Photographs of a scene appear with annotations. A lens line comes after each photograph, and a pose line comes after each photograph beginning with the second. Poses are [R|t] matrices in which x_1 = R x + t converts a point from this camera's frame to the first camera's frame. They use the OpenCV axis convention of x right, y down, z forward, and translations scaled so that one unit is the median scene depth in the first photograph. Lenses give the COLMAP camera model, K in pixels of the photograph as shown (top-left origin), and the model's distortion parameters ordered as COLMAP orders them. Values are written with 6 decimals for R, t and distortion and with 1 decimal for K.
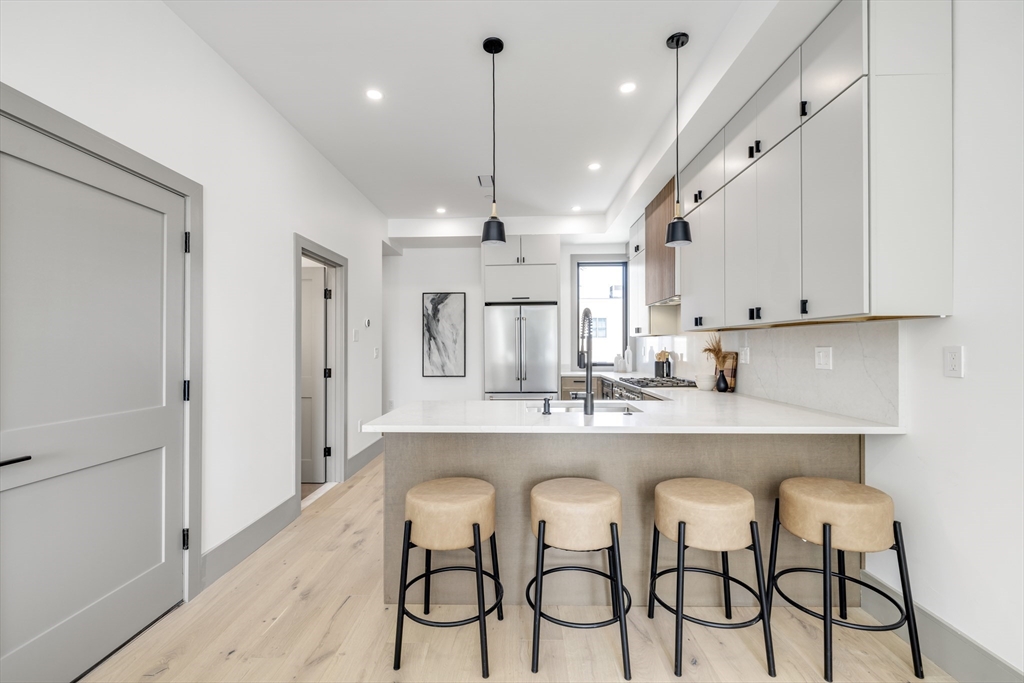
lens RADIAL K [[429.3, 0, 509.8], [0, 429.3, 345.8], [0, 0, 1]] dist [-0.000401, -0.000012]
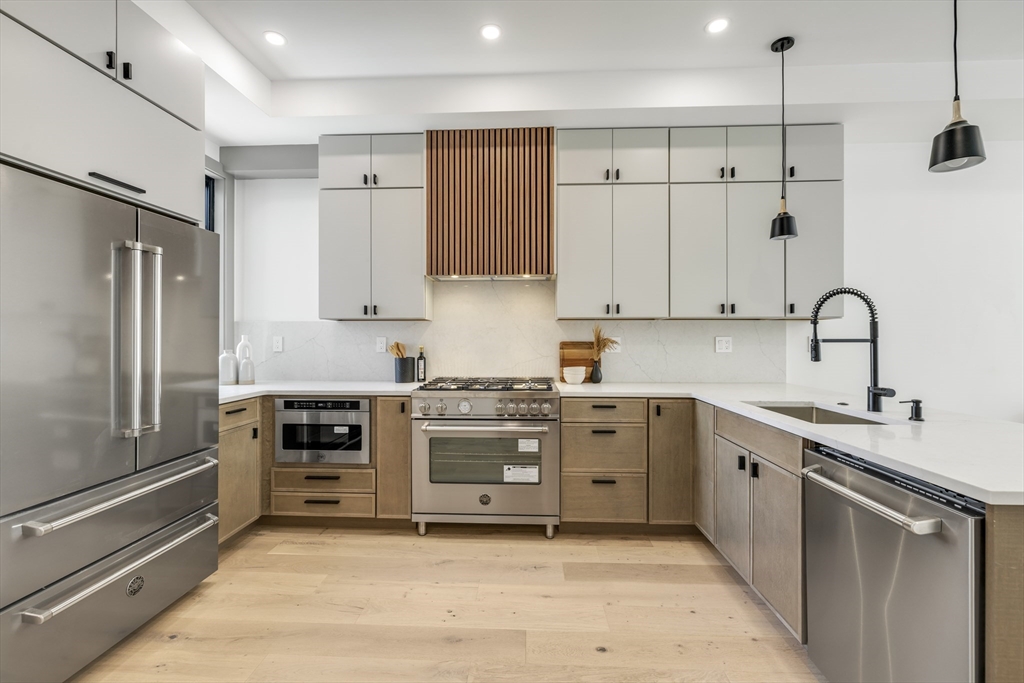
lens RADIAL K [[433.5, 0, 513.1], [0, 433.5, 338.5], [0, 0, 1]] dist [0.001066, 0.000053]
pose [[0.020942, 0.001509, 0.999780, -0.330745], [-0.003095, 0.999994, -0.001444, 0.006140], [-0.999776, -0.003064, 0.020947, 0.781665]]
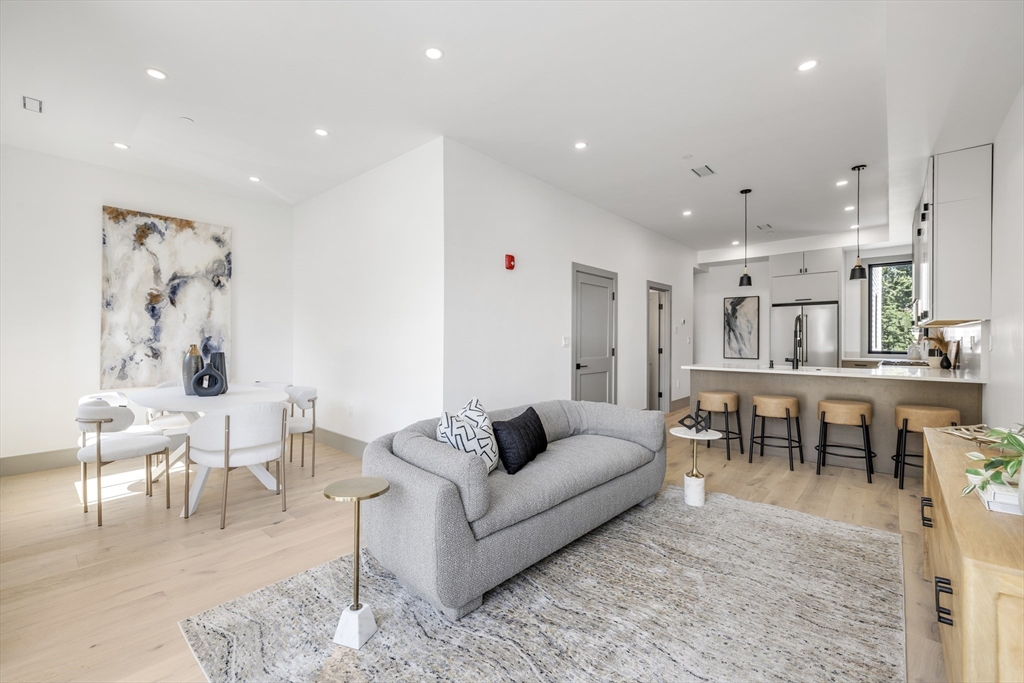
lens RADIAL K [[431.7, 0, 501.8], [0, 431.7, 335.7], [0, 0, 1]] dist [-0.000288, 0.000025]
pose [[0.753272, 0.001354, -0.657708, 0.205727], [-0.002648, 0.999996, -0.000974, 0.002889], [0.657704, 0.002476, 0.753273, -0.622263]]
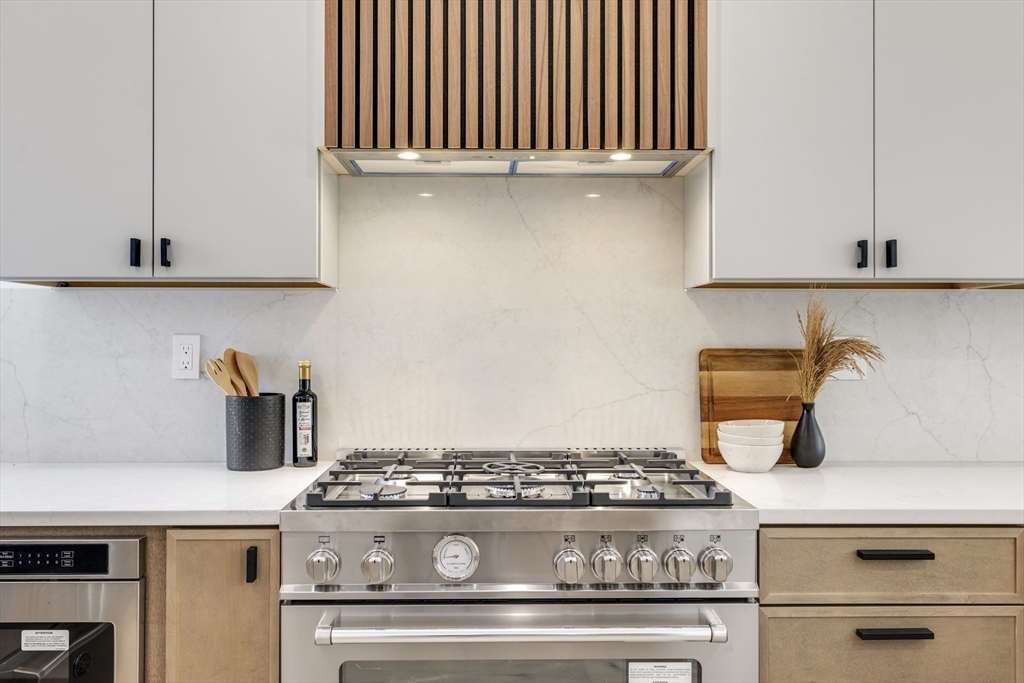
lens RADIAL K [[826.6, 0, 512.0], [0, 826.6, 331.6], [0, 0, 1]] dist [0.003288, 0.003155]
pose [[-0.045735, 0.007785, 0.998923, -0.105475], [-0.004402, 0.999958, -0.007995, 0.004375], [-0.998944, -0.004763, -0.045699, 0.848402]]
